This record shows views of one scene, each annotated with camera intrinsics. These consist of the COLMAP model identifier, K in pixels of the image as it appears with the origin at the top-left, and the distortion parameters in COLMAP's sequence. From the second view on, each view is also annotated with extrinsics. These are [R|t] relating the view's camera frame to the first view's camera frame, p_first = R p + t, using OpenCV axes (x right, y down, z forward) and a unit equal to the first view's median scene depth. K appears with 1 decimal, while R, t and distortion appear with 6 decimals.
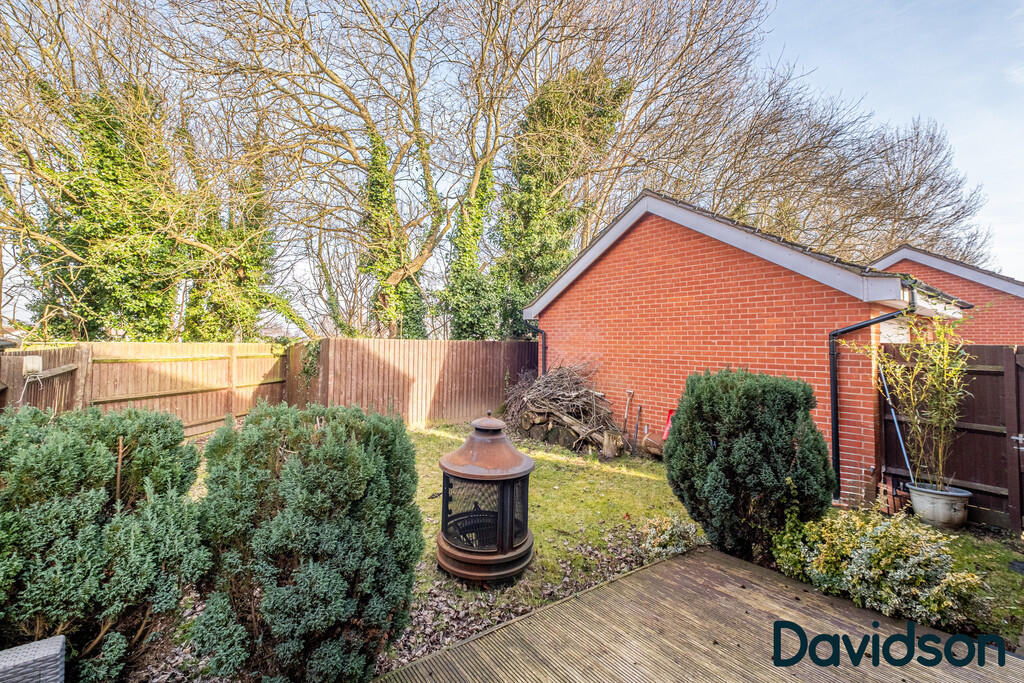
lens RADIAL K [[446.8, 0, 512.0], [0, 446.8, 341.5], [0, 0, 1]] dist [0.000869, -0.000054]
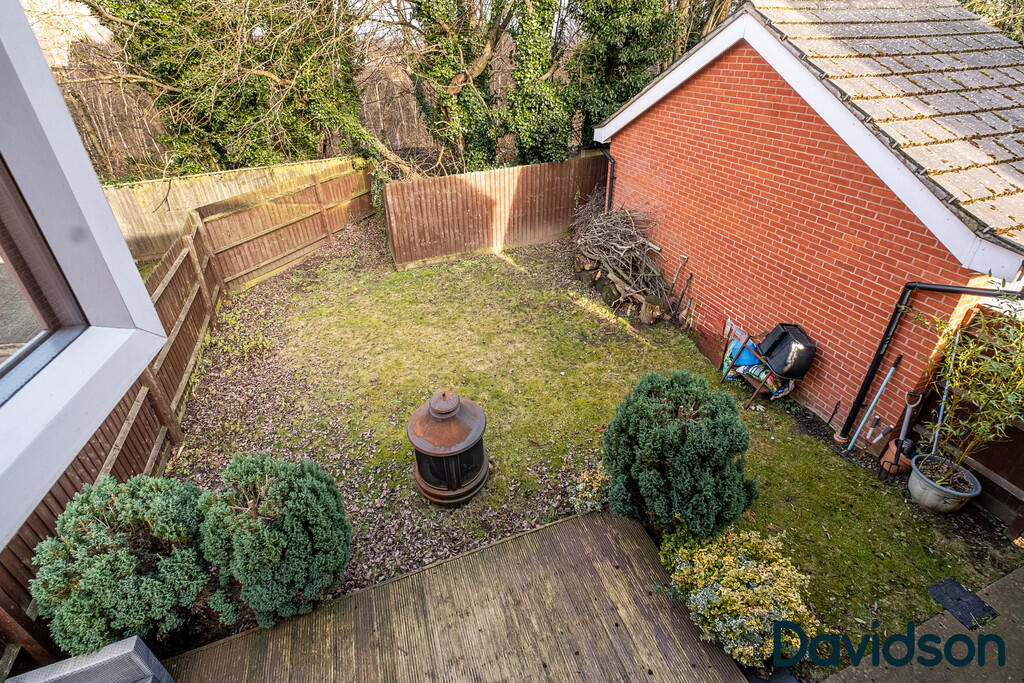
lens RADIAL K [[453.7, 0, 509.5], [0, 453.7, 298.0], [0, 0, 1]] dist [0.001118, 0.000115]
pose [[0.953976, 0.123864, -0.273108, 0.181568], [0.033509, 0.860982, 0.507531, -0.292489], [0.298006, -0.493324, 0.817205, 0.086202]]
